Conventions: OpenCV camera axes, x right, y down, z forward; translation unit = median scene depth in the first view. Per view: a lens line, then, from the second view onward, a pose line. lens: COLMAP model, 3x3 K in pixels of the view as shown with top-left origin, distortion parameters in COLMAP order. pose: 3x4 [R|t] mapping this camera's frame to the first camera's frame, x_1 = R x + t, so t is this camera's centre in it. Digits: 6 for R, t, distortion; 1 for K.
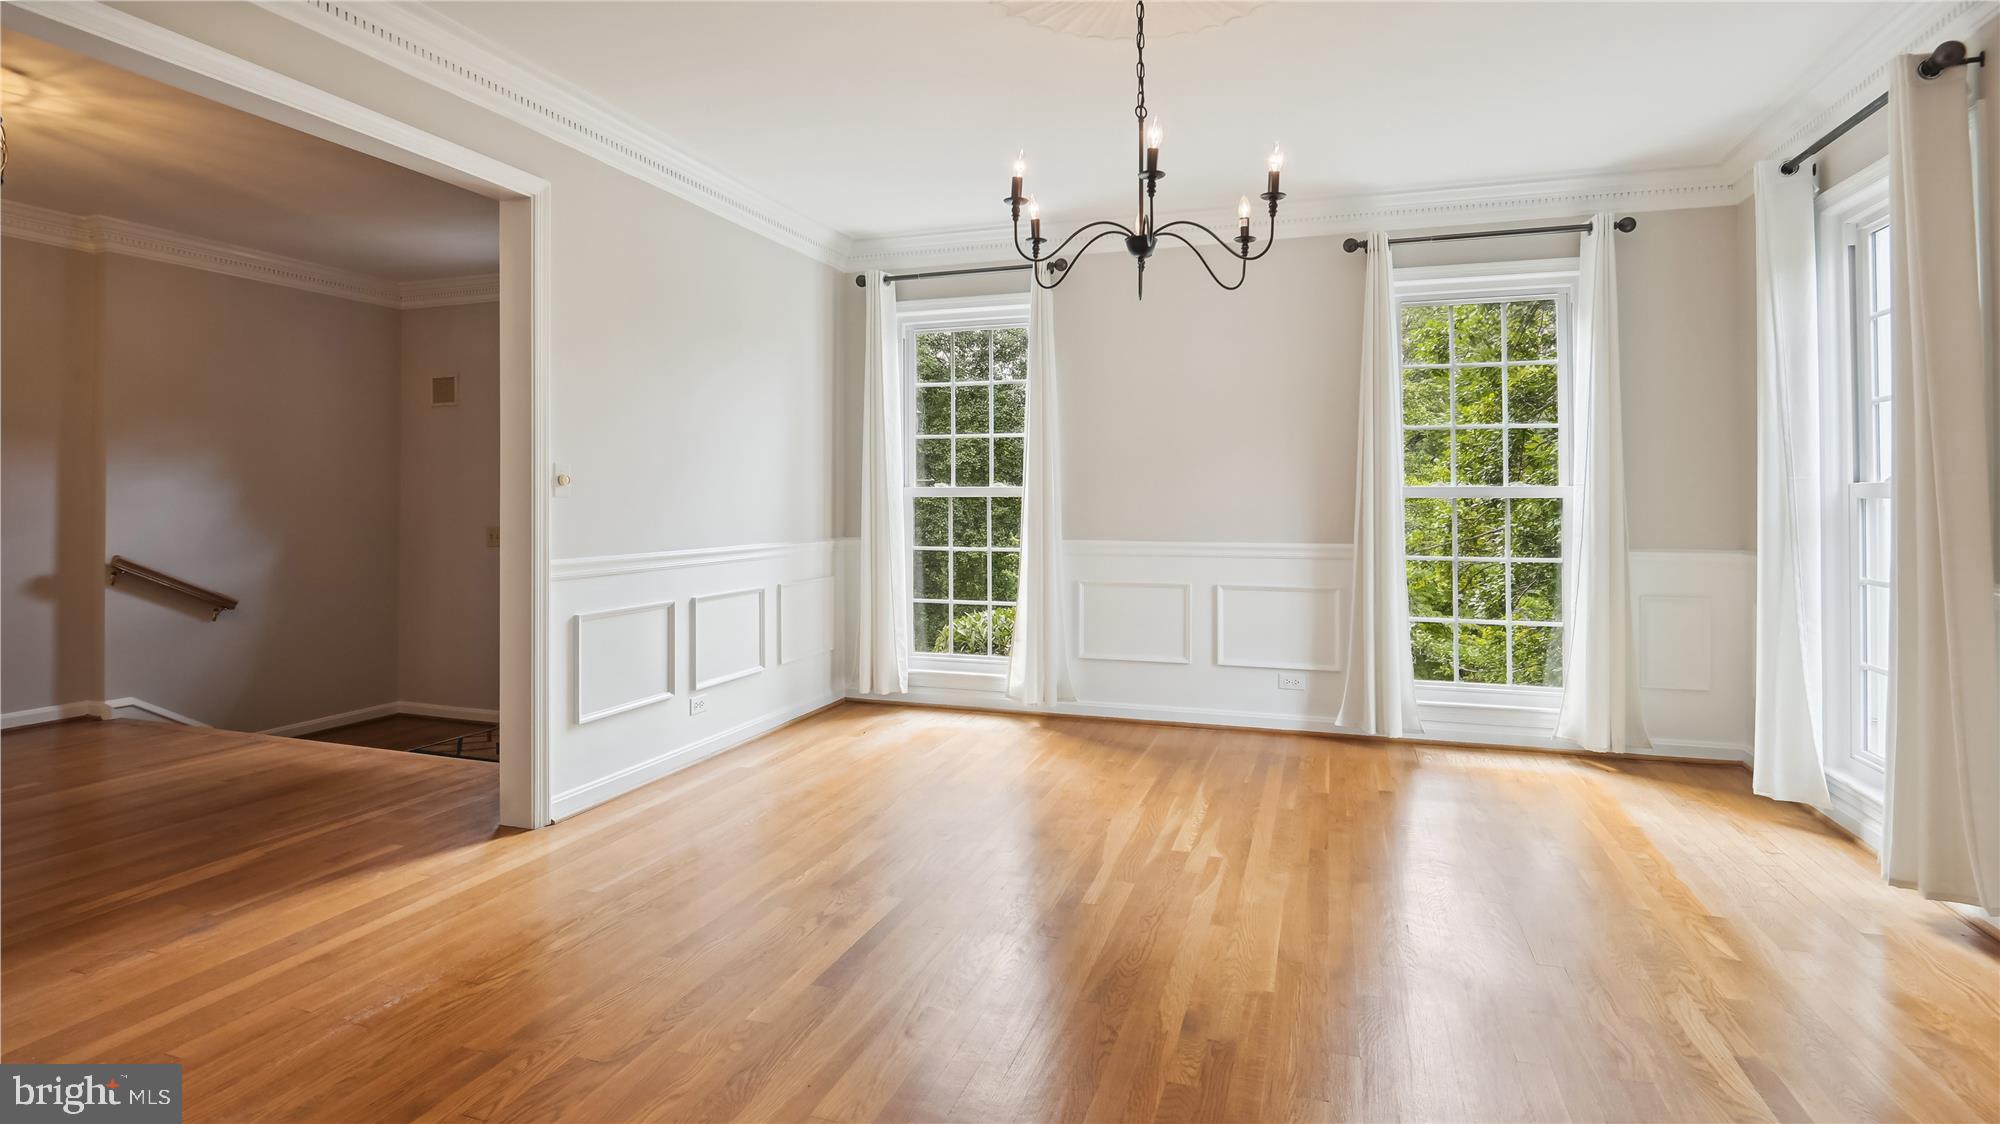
lens RADIAL K [[957.7, 0, 998.5], [0, 957.7, 485.6], [0, 0, 1]] dist [-0.000884, -0.000098]
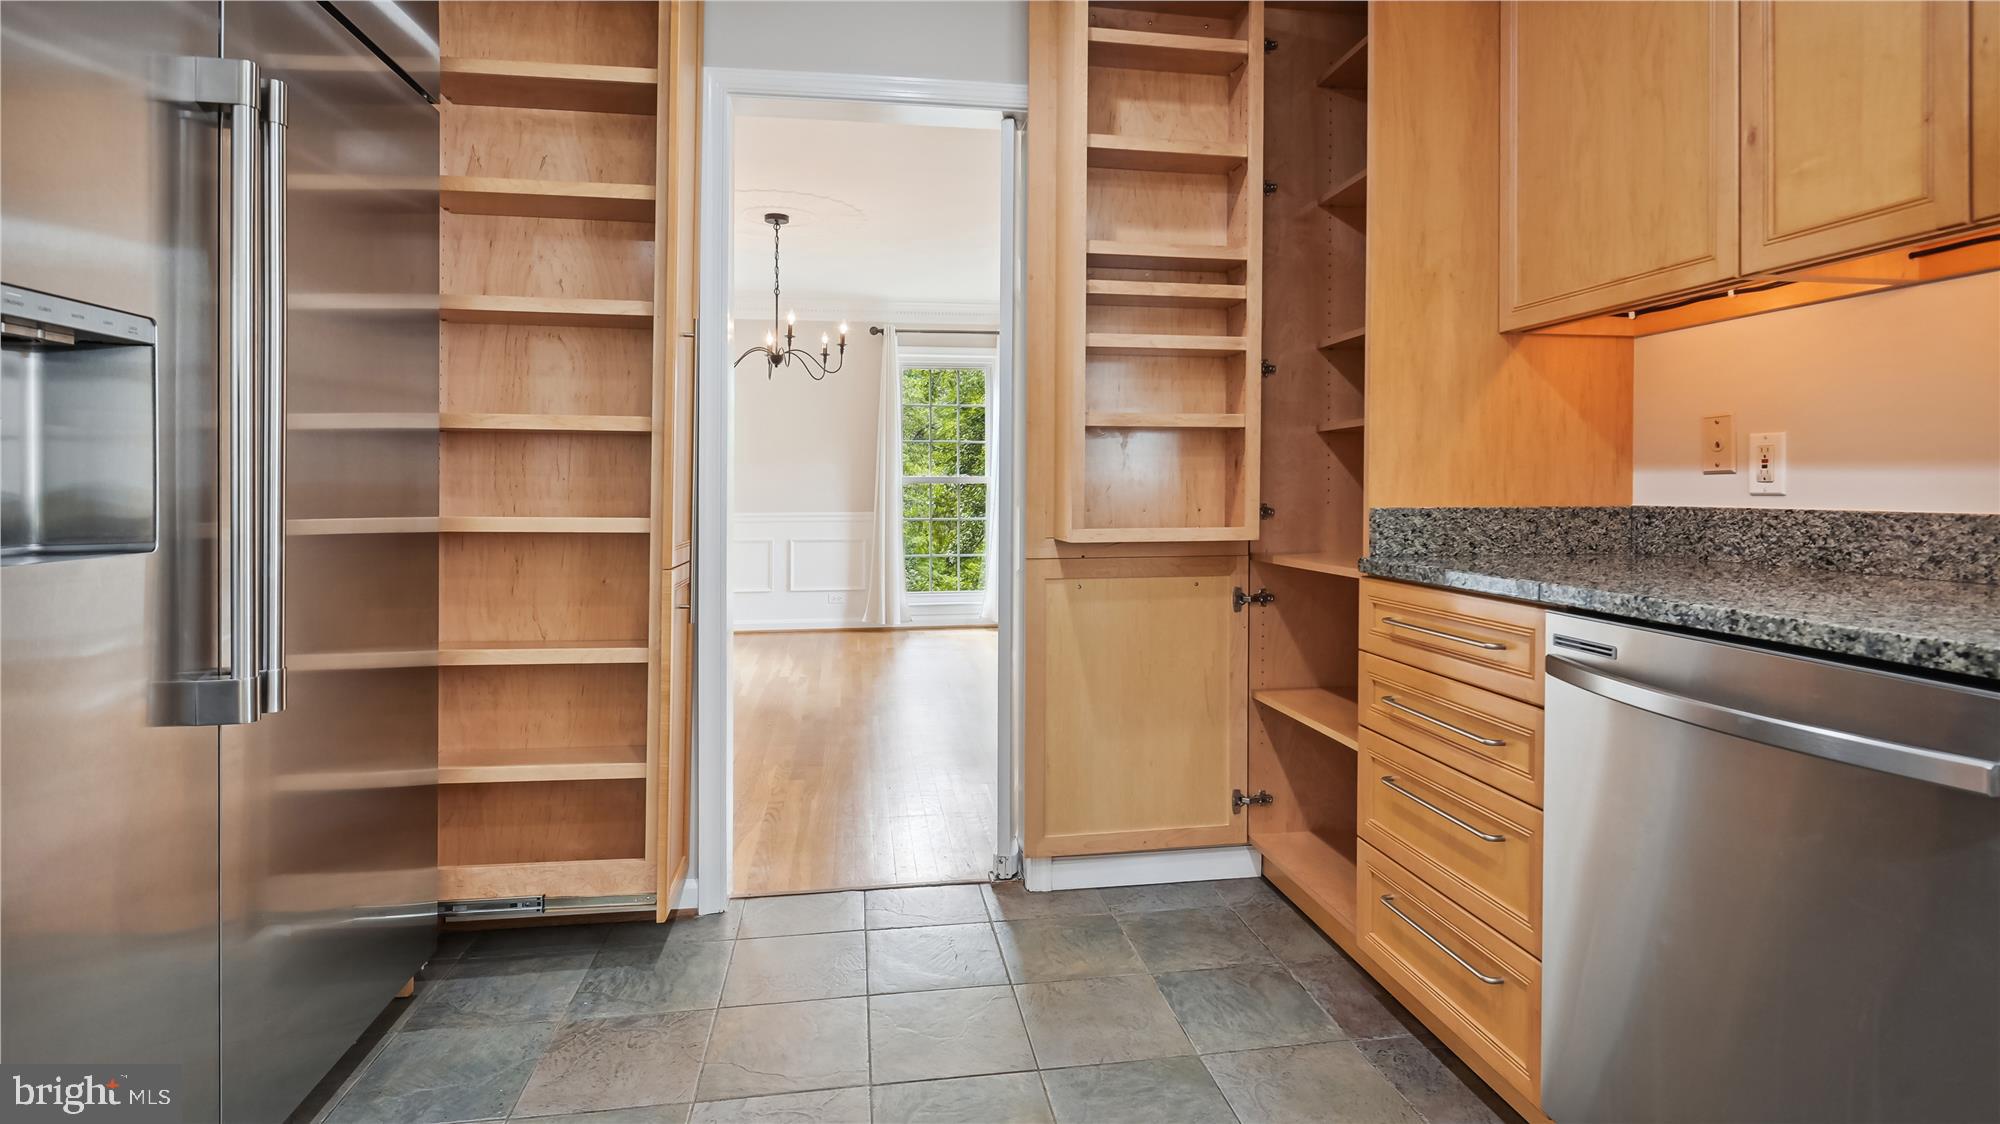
lens RADIAL K [[957.7, 0, 998.5], [0, 957.7, 485.6], [0, 0, 1]] dist [-0.000884, -0.000098]
pose [[0.883405, 0.001849, 0.468607, -0.216591], [-0.011843, 0.999761, 0.018381, -0.016471], [-0.468461, -0.021788, 0.883215, -0.566518]]
